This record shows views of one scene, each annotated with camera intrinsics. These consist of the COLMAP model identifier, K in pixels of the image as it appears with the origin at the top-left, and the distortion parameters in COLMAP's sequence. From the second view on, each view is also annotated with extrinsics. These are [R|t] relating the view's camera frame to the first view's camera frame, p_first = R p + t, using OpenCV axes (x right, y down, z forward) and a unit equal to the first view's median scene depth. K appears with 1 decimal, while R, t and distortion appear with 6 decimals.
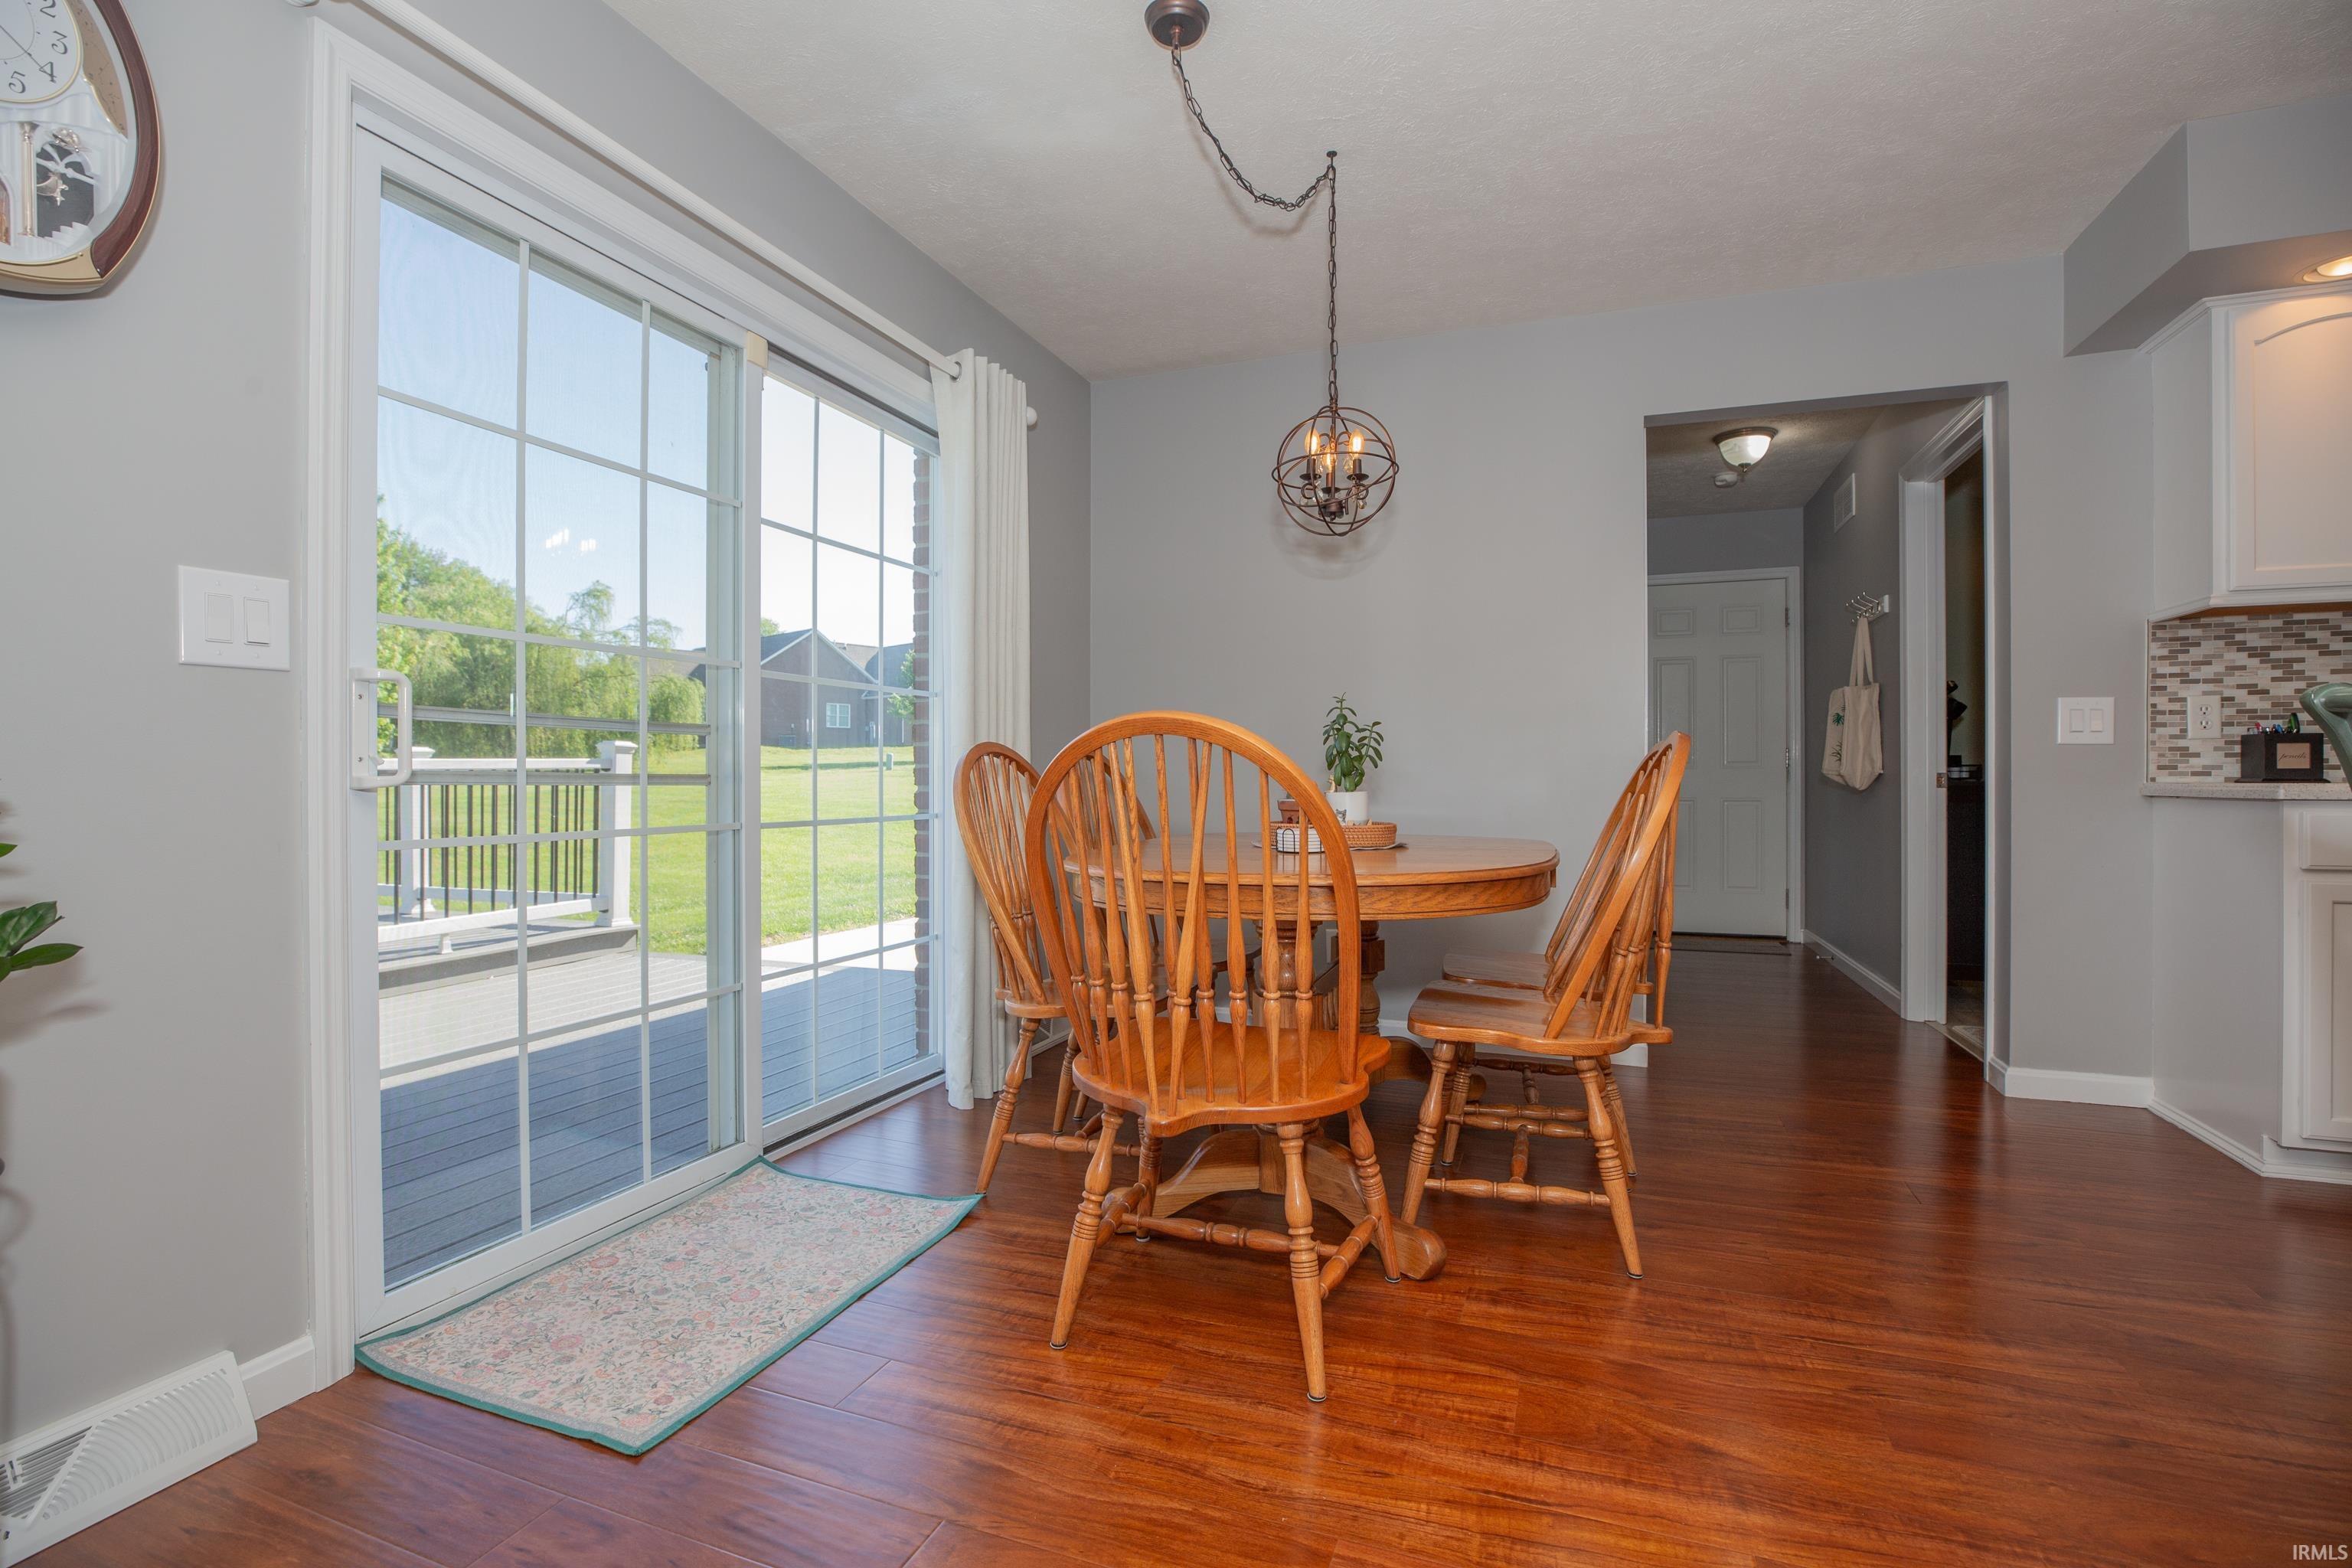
lens RADIAL K [[1088.7, 0, 1151.4], [0, 1088.7, 779.3], [0, 0, 1]] dist [-0.023563, 0.000628]
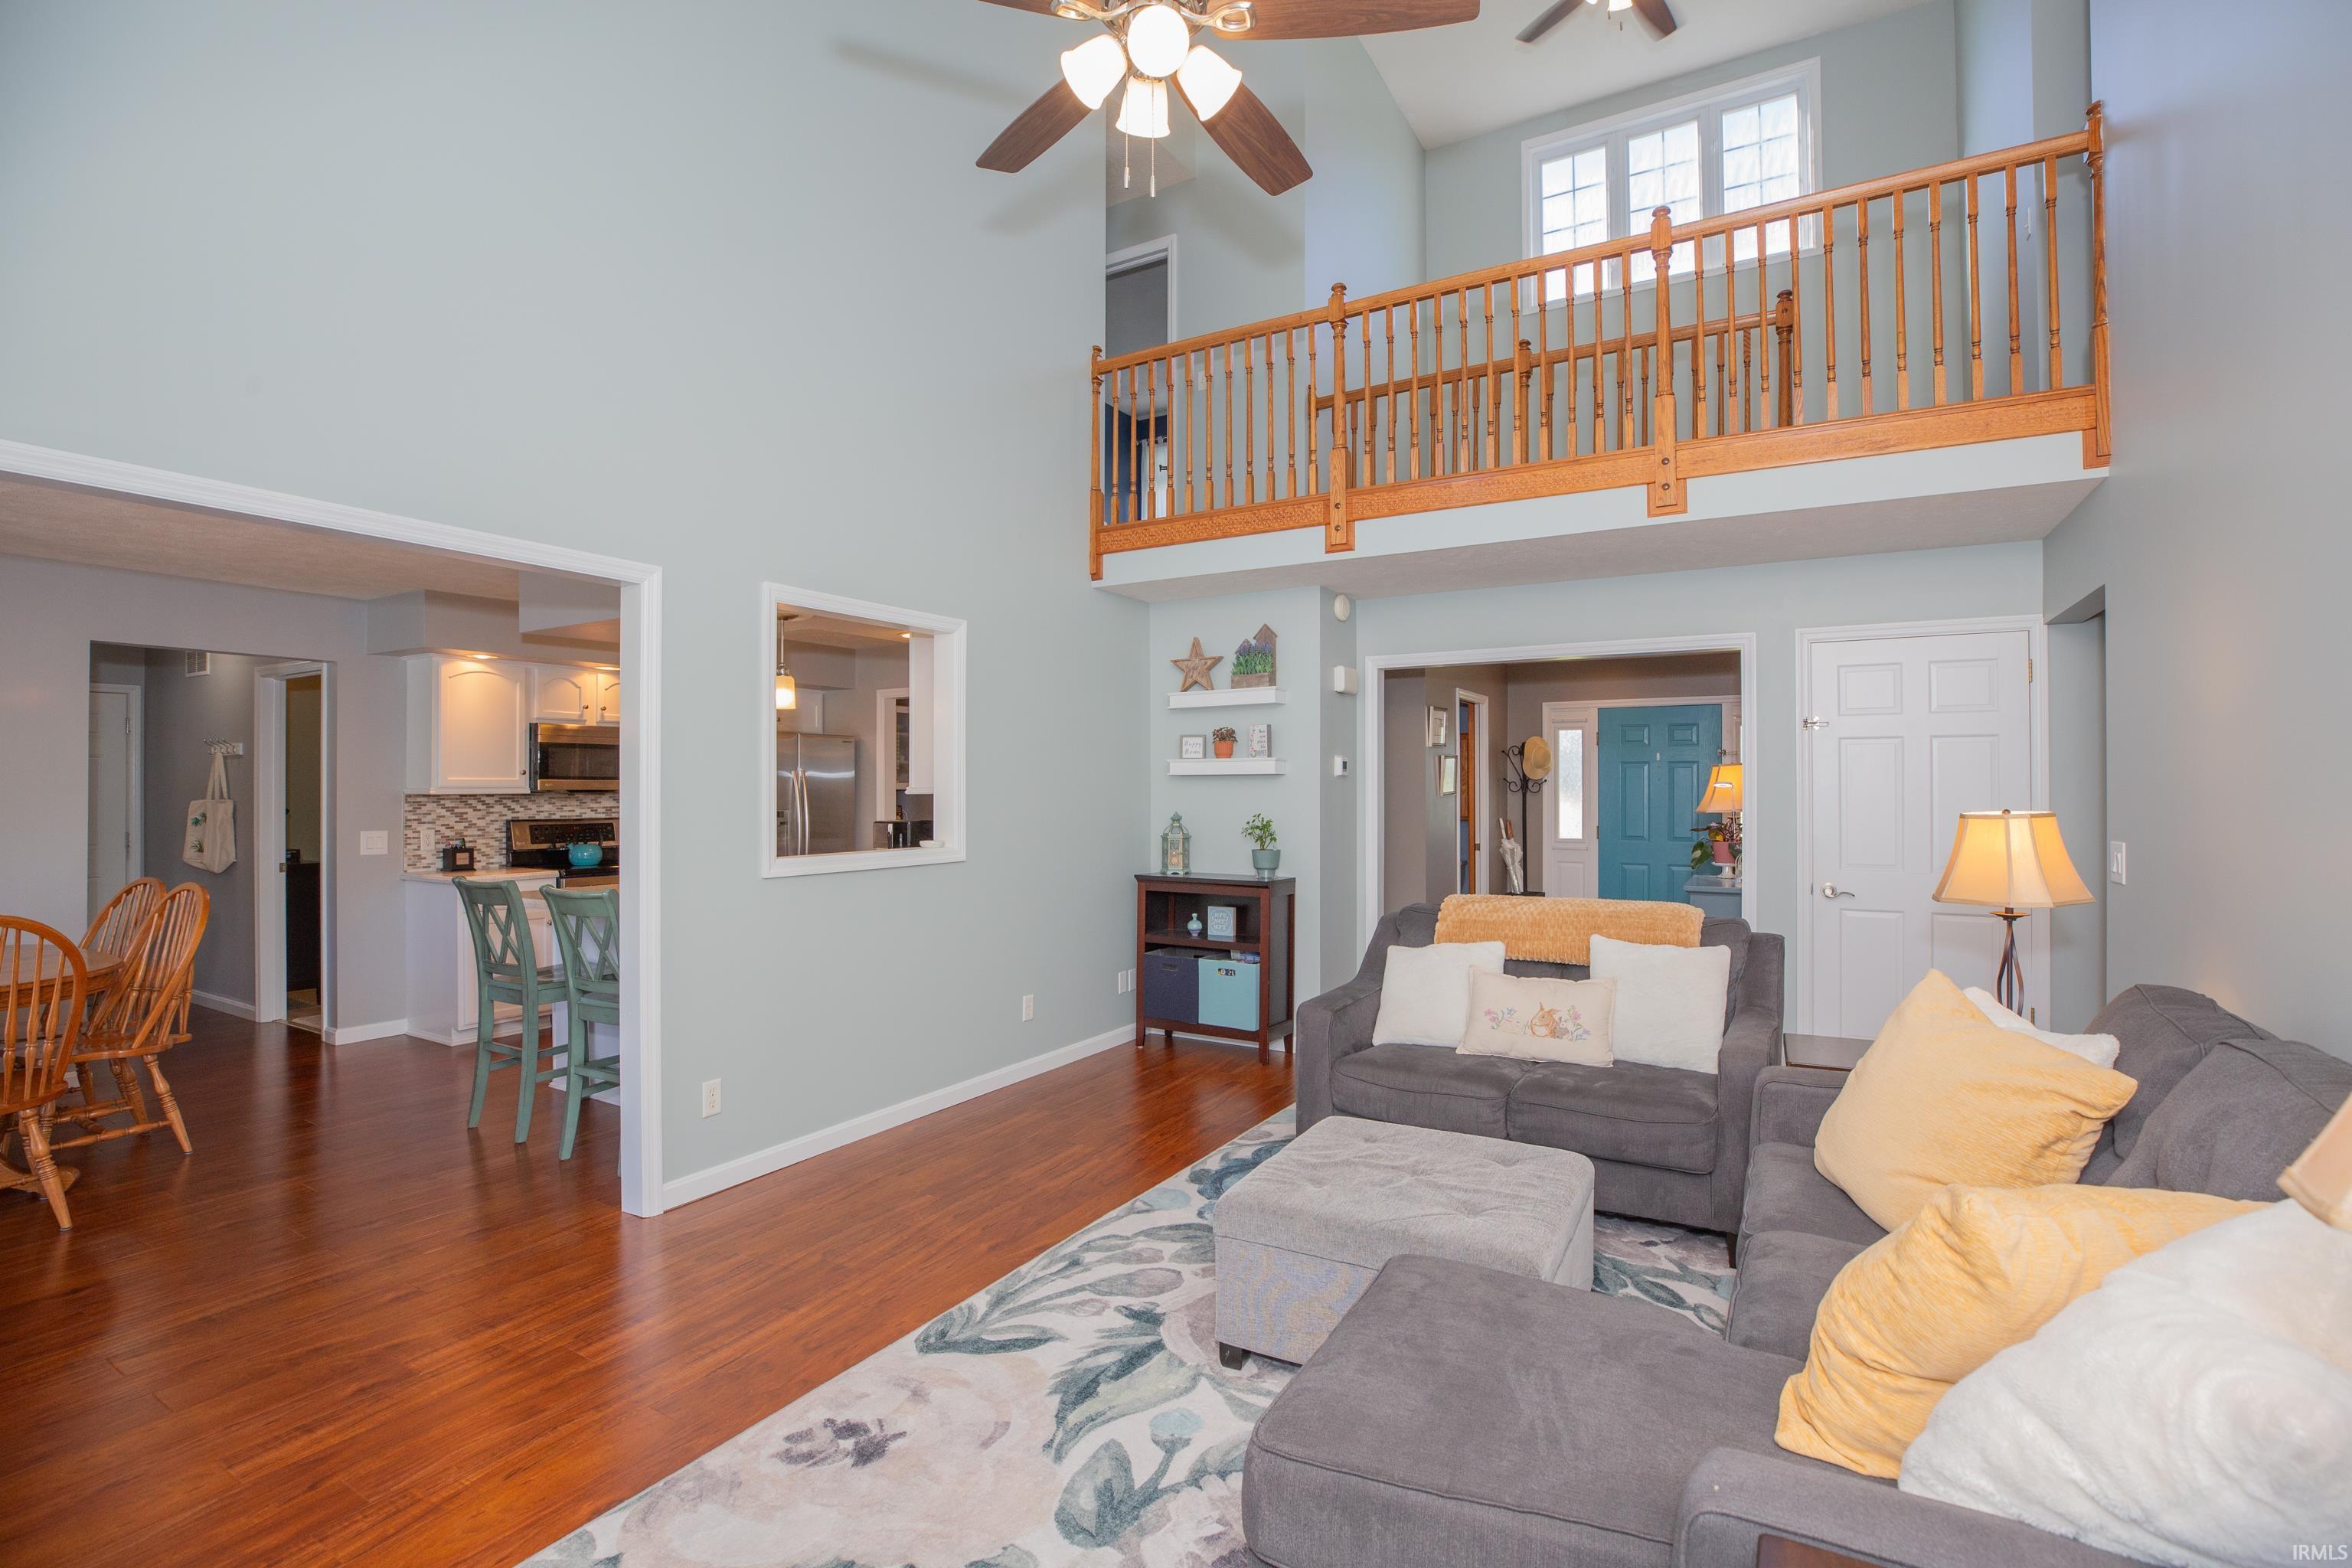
lens RADIAL K [[1088.7, 0, 1151.4], [0, 1088.7, 779.3], [0, 0, 1]] dist [-0.023563, 0.000628]
pose [[0.196089, 0.014080, 0.980485, -0.810176], [0.011974, 0.999788, -0.016752, -0.125043], [-0.980513, 0.015026, 0.195879, -0.812314]]
